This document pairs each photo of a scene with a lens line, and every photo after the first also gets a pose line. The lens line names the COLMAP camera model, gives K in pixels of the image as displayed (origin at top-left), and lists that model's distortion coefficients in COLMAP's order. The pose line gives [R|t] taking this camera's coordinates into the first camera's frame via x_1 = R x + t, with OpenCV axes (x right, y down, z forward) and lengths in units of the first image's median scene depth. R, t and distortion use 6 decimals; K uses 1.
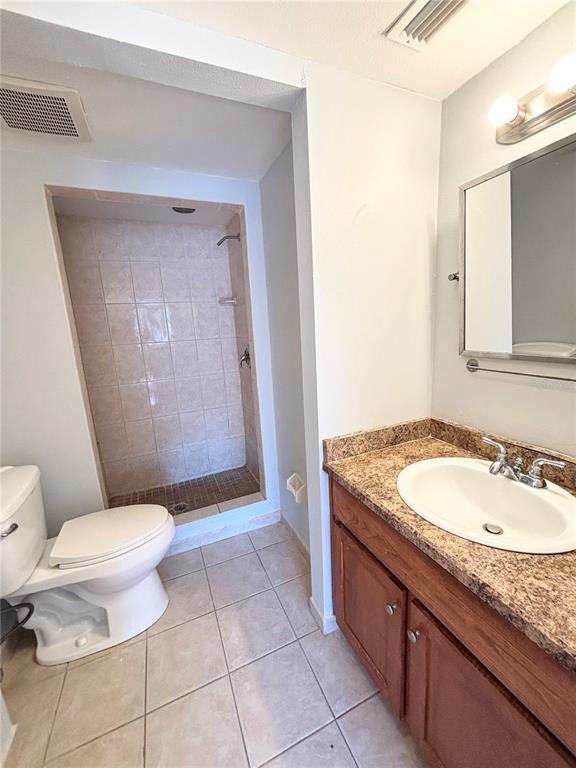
lens RADIAL K [[307.9, 0, 288.7], [0, 307.9, 384.4], [0, 0, 1]] dist [-0.001796, -0.000372]
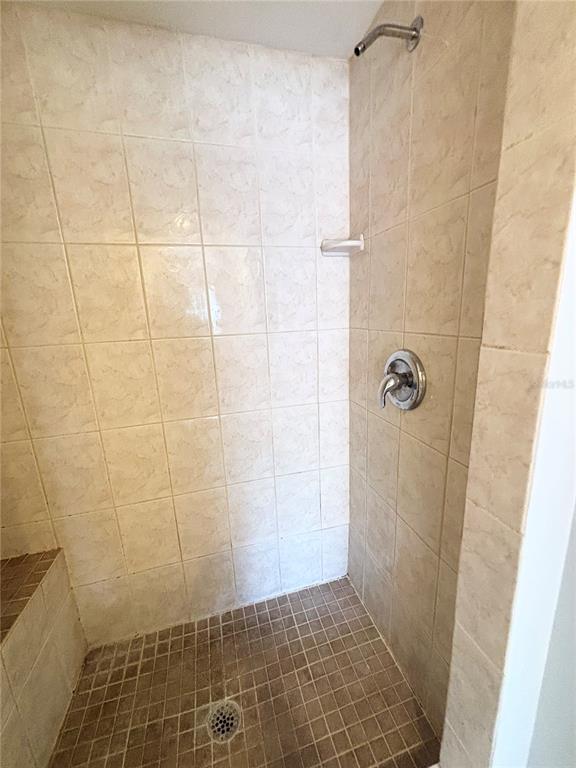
lens RADIAL K [[307.9, 0, 286.4], [0, 307.9, 382.9], [0, 0, 1]] dist [-0.001796, -0.000372]
pose [[0.990913, 0.041012, -0.128100, -0.216512], [-0.035951, 0.998489, 0.041571, -0.092548], [0.129611, -0.036588, 0.990890, 0.561718]]
